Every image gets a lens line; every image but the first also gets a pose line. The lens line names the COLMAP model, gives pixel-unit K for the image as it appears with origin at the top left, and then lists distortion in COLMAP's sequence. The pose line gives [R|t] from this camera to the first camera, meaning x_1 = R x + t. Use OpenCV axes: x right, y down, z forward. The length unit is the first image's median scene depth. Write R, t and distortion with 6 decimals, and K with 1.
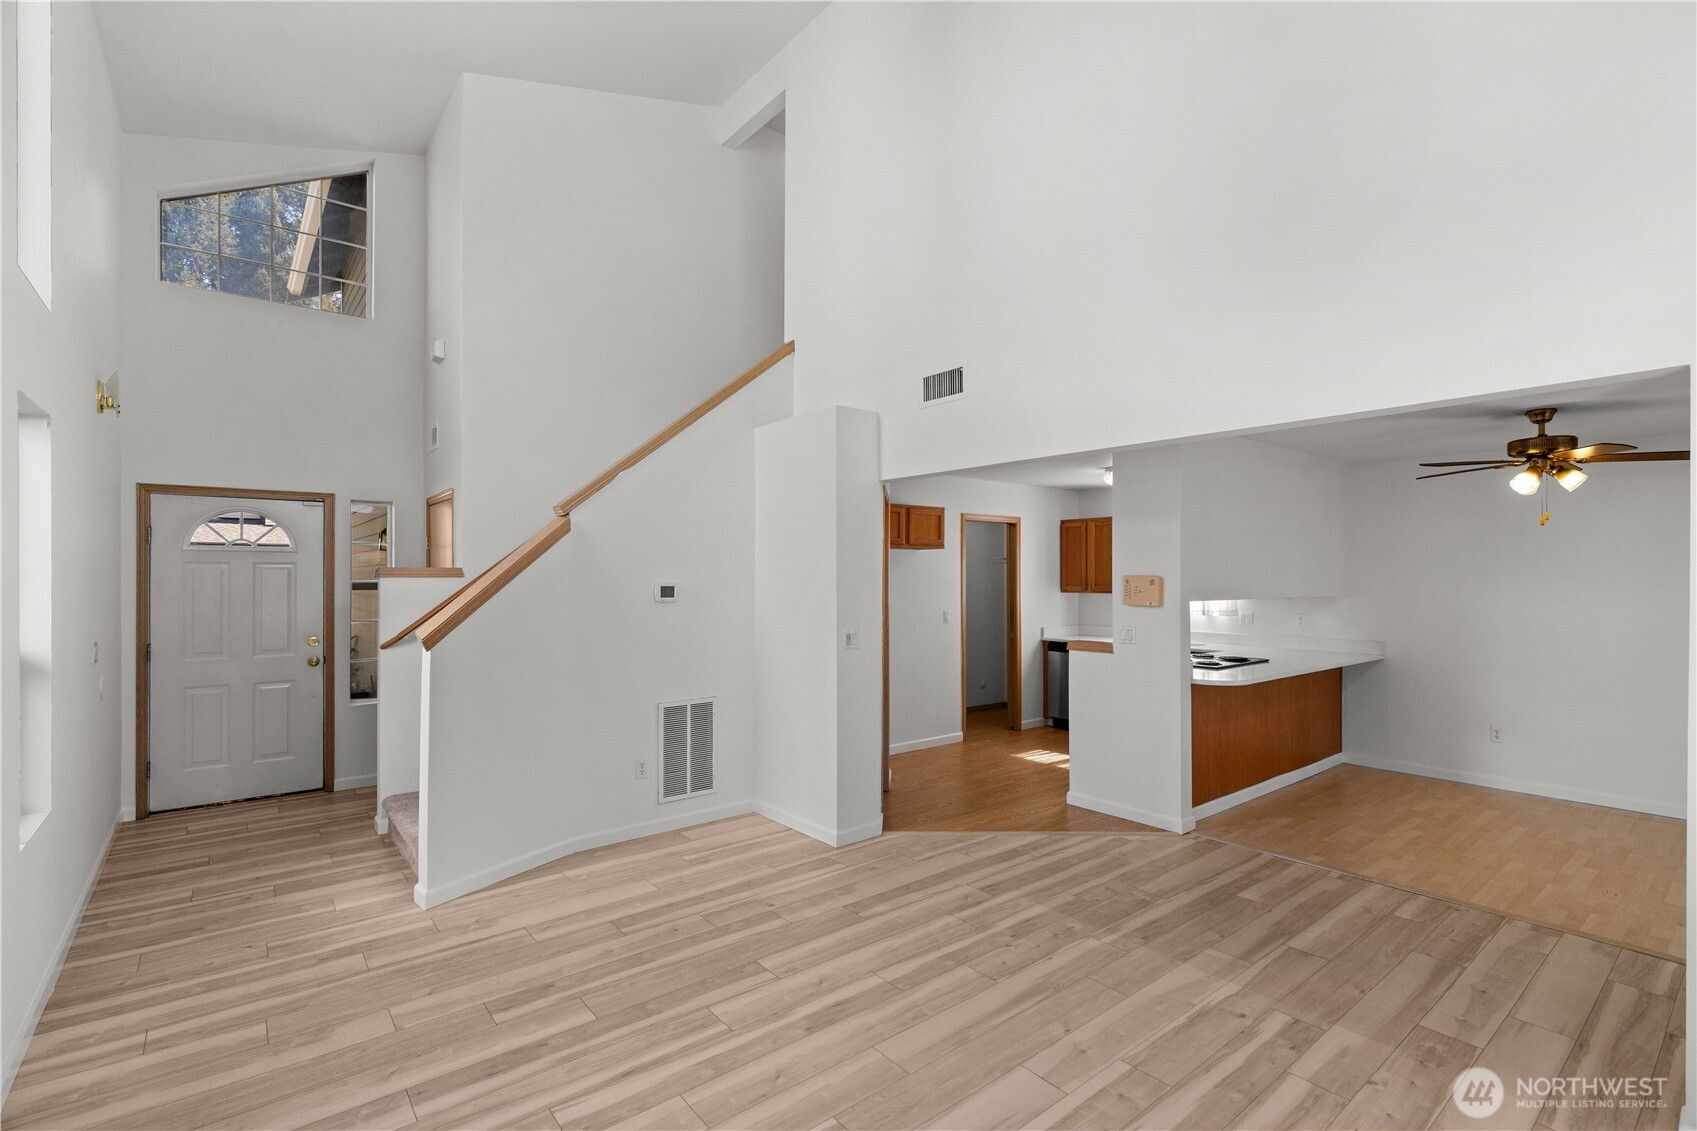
lens RADIAL K [[777.7, 0, 855.0], [0, 777.7, 567.6], [0, 0, 1]] dist [0.000023, 0.000607]
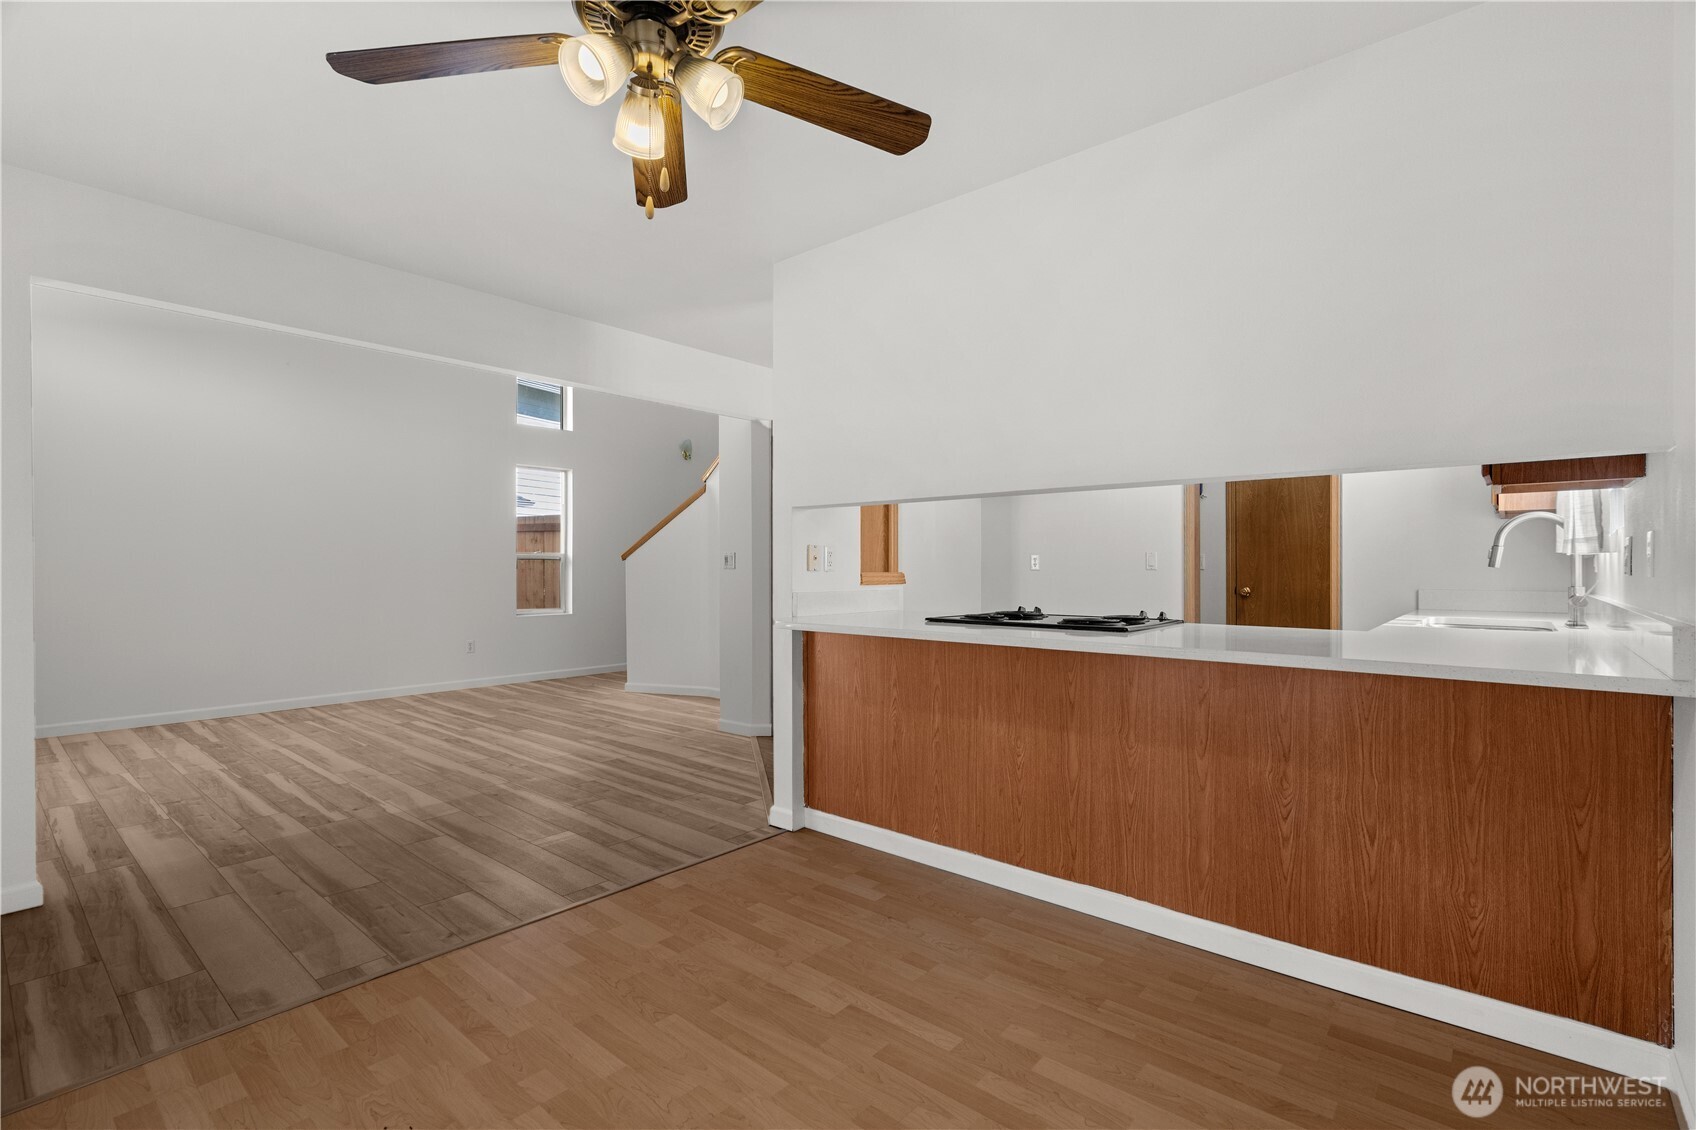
lens RADIAL K [[777.2, 0, 854.5], [0, 777.2, 567.1], [0, 0, 1]] dist [0.000023, 0.000607]
pose [[0.175273, -0.002465, -0.984517, 1.550668], [0.011677, 0.999932, -0.000425, 0.135510], [0.984451, -0.011422, 0.175290, 1.276098]]
